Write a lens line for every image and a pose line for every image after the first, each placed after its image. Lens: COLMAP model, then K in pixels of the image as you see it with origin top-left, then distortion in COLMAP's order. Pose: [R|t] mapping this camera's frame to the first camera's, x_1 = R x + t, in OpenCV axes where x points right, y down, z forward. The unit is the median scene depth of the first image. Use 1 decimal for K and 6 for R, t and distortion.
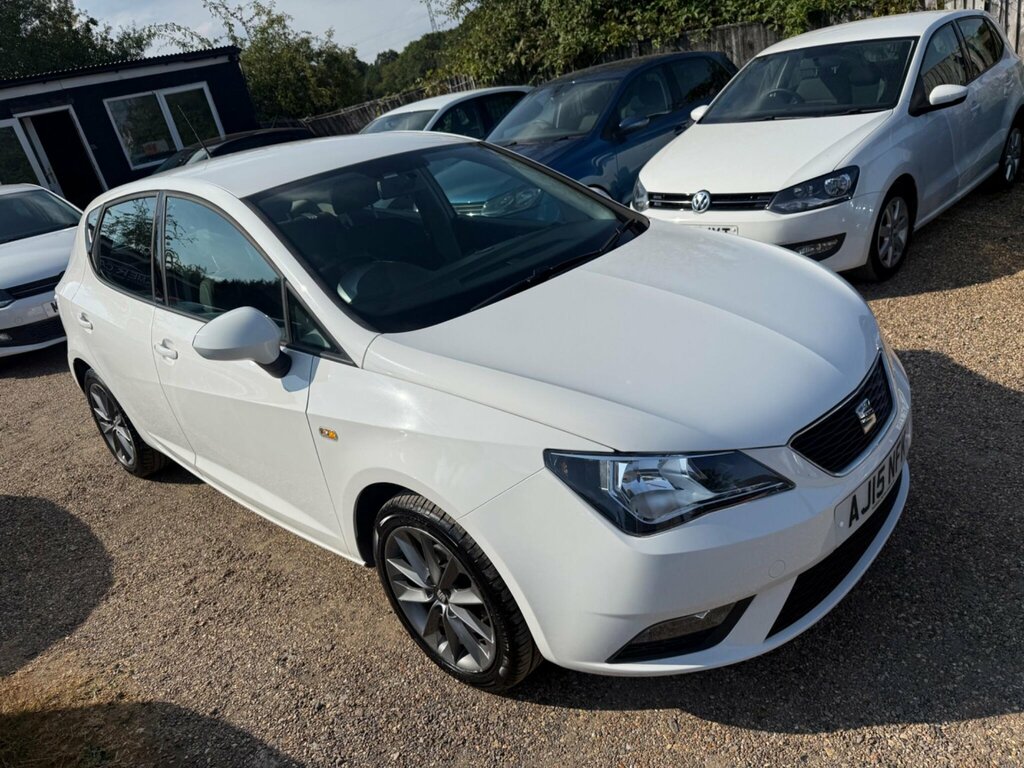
lens RADIAL K [[740.9, 0, 508.0], [0, 740.9, 383.5], [0, 0, 1]] dist [-0.003251, -0.006205]
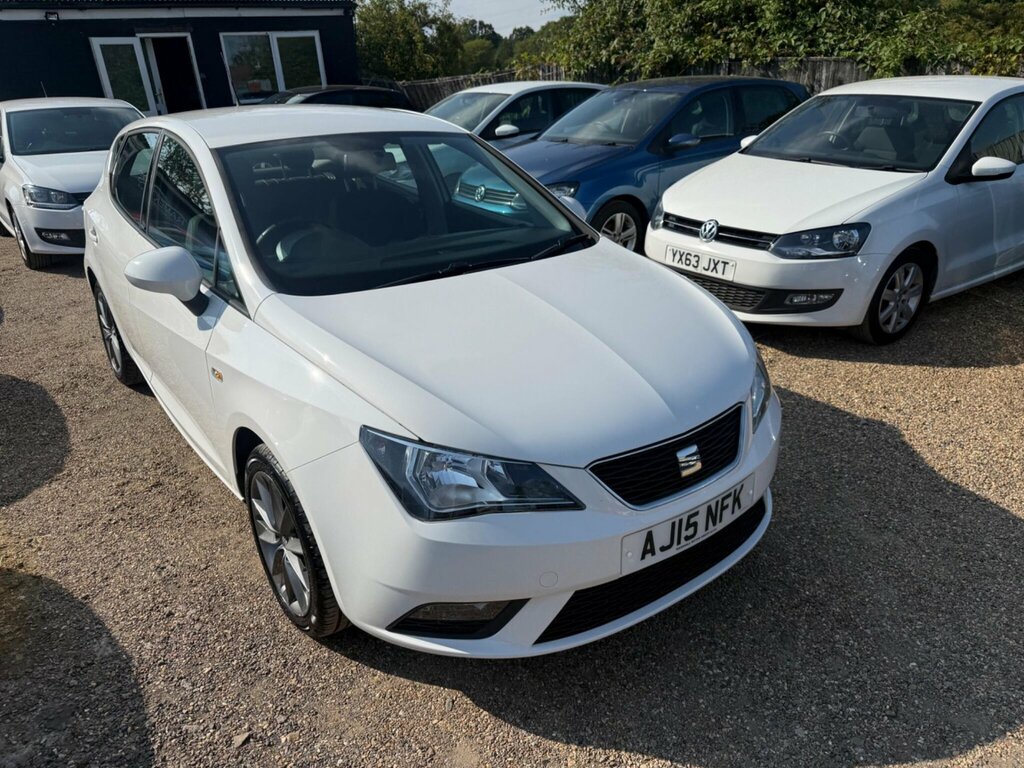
lens RADIAL K [[744.2, 0, 505.3], [0, 744.2, 381.3], [0, 0, 1]] dist [-0.001091, -0.008973]
pose [[0.973370, 0.203904, -0.104761, 0.160578], [-0.202289, 0.978982, 0.025934, -0.020270], [0.107847, -0.004051, 0.994159, -0.029596]]
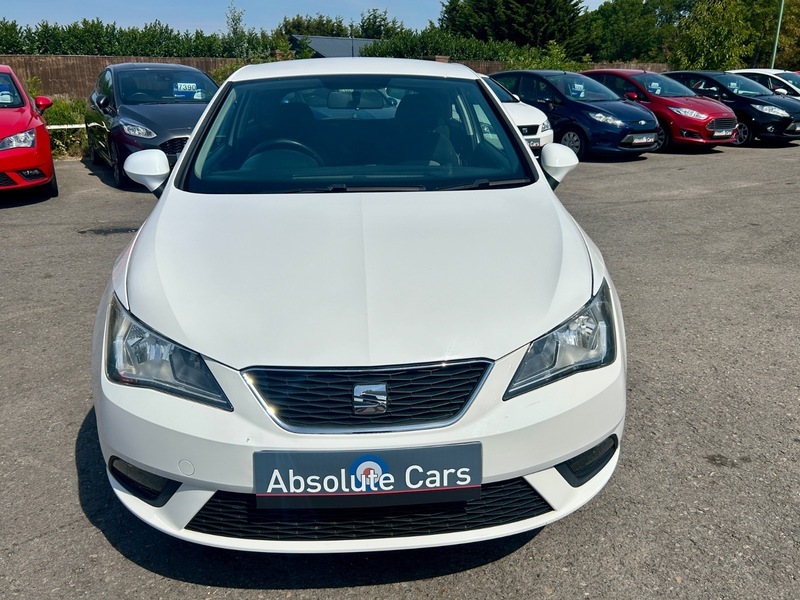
lens RADIAL K [[581.4, 0, 394.8], [0, 581.4, 297.9], [0, 0, 1]] dist [-0.001091, -0.008973]
pose [[0.744274, 0.374942, -0.552697, 0.433948], [-0.374162, 0.919571, 0.119969, -0.086500], [0.553226, 0.117508, 0.824702, 0.200915]]
